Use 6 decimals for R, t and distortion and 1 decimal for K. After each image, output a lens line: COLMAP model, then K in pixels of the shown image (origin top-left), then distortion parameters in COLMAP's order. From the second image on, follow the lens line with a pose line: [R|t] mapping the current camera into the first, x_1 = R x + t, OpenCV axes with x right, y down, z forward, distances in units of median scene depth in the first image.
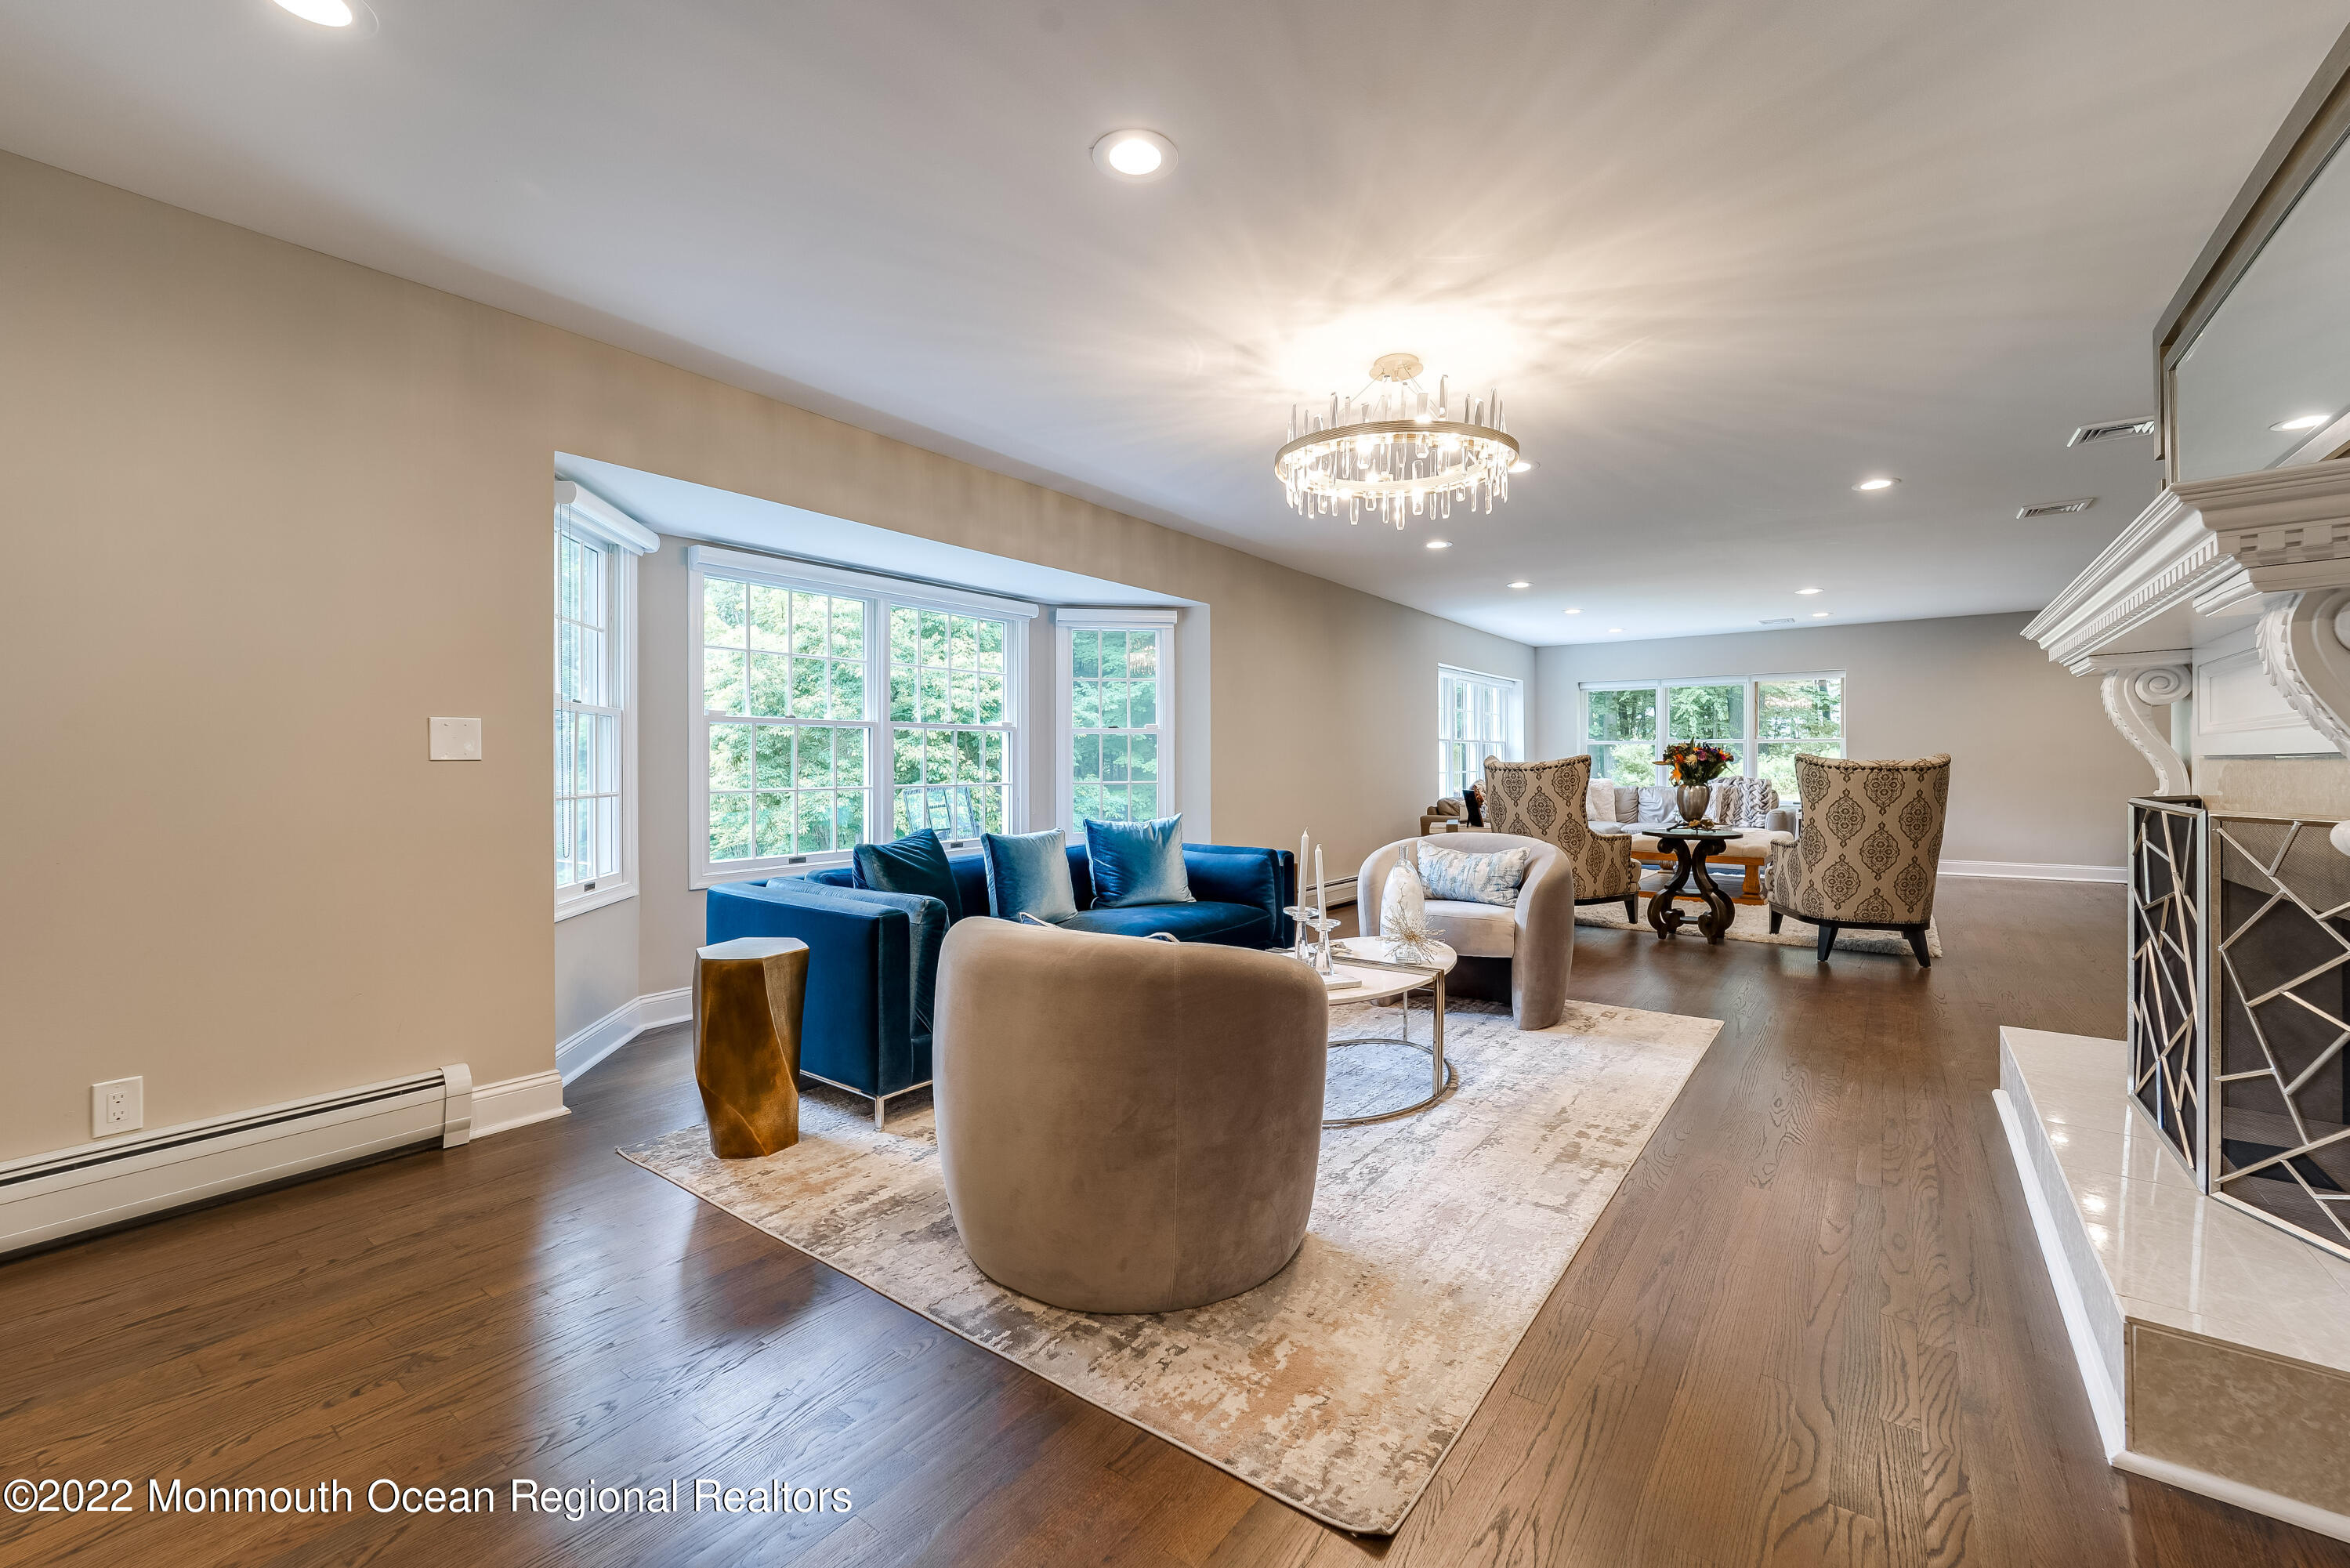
lens RADIAL K [[946.0, 0, 1177.7], [0, 946.0, 770.8], [0, 0, 1]] dist [-0.001760, -0.000136]
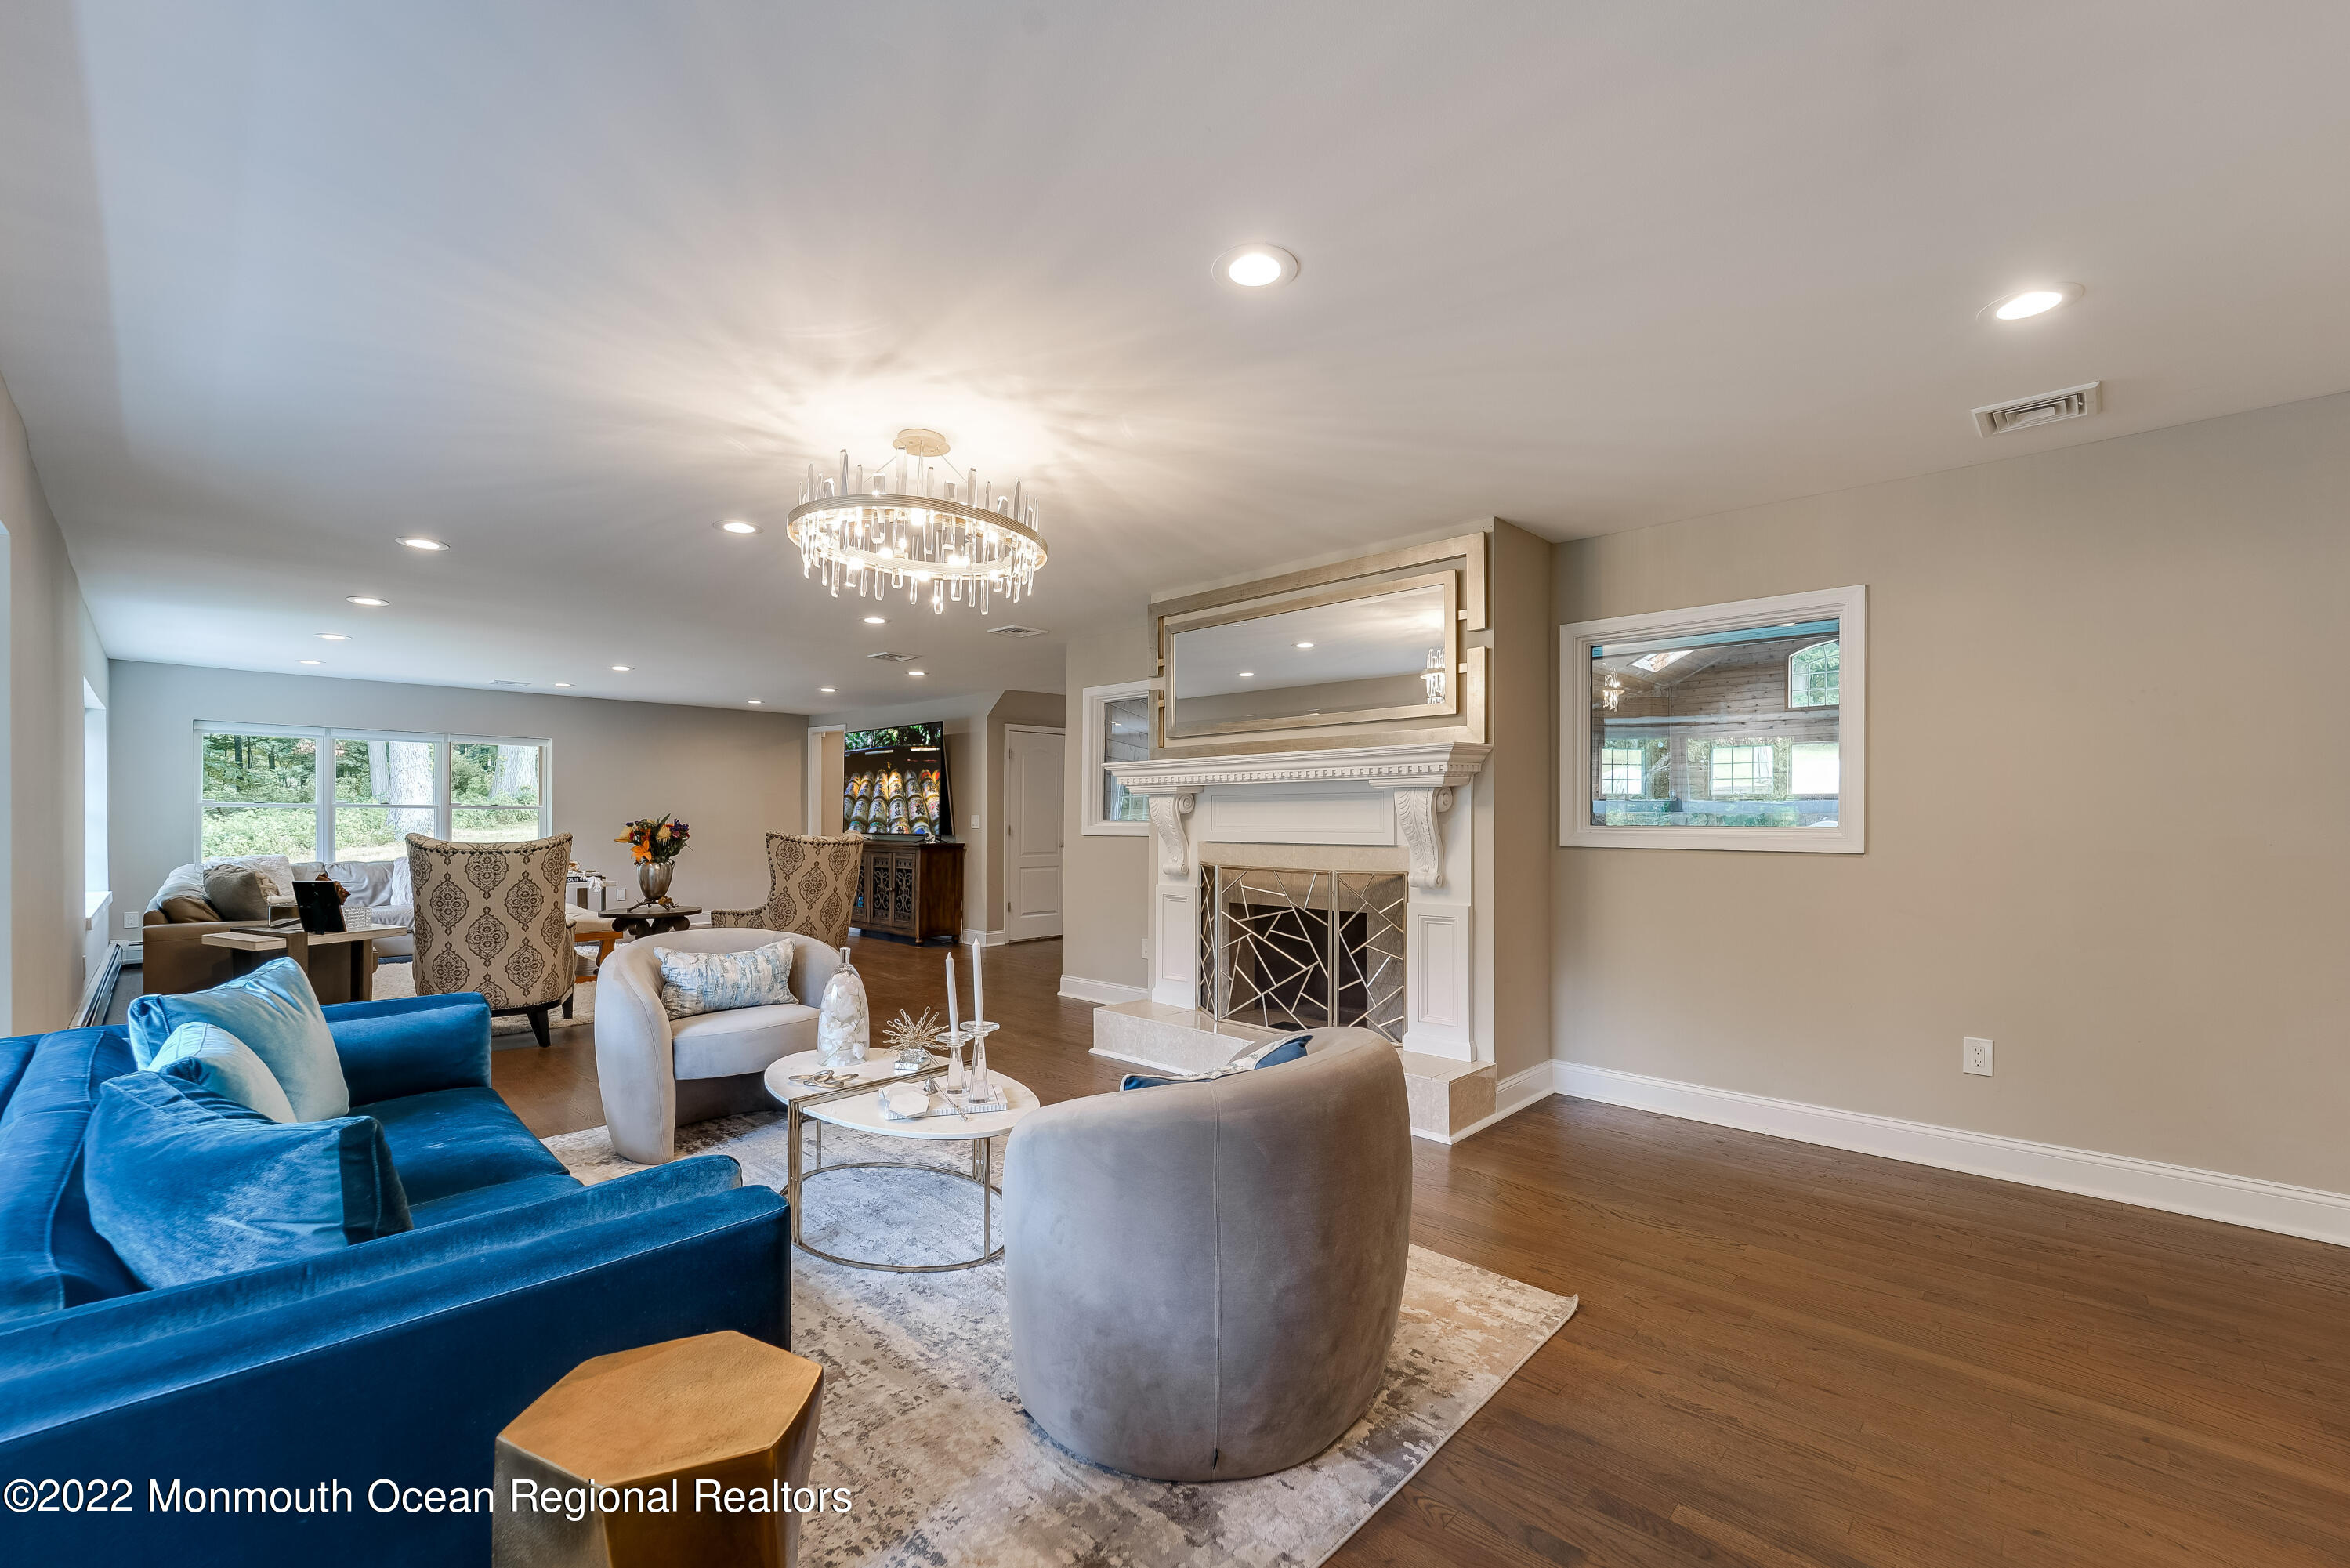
lens RADIAL K [[946.0, 0, 1196.0], [0, 946.0, 822.9], [0, 0, 1]] dist [-0.001760, -0.000136]
pose [[0.119087, -0.002040, 0.992882, -0.698306], [0.006662, 0.999977, 0.001255, -0.044545], [-0.992861, 0.006465, 0.119098, 0.631296]]
